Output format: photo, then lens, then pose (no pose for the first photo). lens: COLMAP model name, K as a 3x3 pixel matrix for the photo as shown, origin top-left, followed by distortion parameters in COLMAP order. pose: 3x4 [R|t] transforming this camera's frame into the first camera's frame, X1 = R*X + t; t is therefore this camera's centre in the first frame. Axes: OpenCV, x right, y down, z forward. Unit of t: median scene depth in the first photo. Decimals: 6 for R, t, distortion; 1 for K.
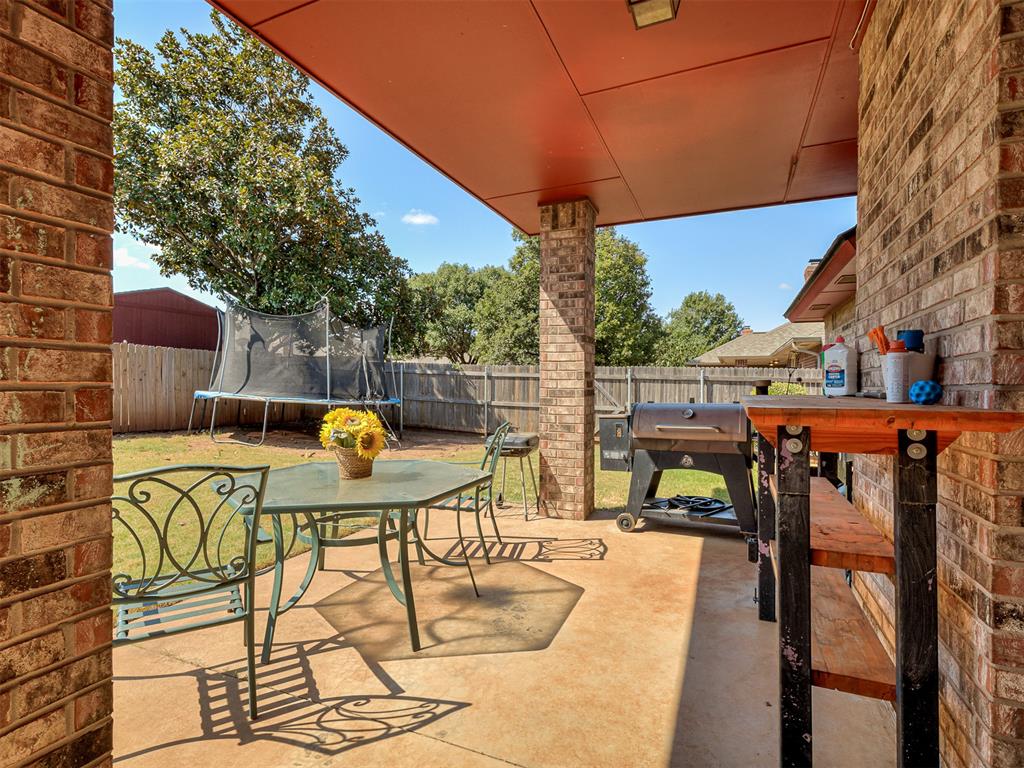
lens RADIAL K [[522.8, 0, 509.3], [0, 522.8, 388.8], [0, 0, 1]] dist [-0.006703, 0.000443]
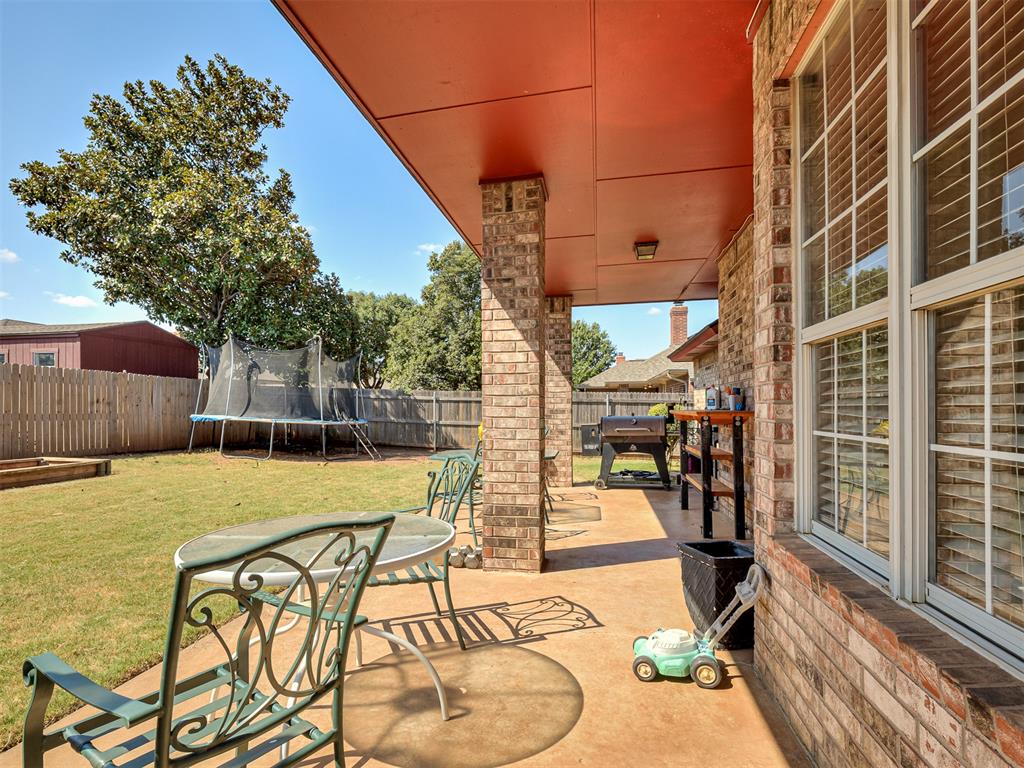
lens RADIAL K [[522.8, 0, 499.0], [0, 522.8, 405.4], [0, 0, 1]] dist [-0.006703, 0.000443]
pose [[0.978832, -0.008345, 0.204494, -0.173544], [0.010538, 0.999898, -0.009639, 0.001473], [-0.204392, 0.011590, 0.978820, -0.242827]]
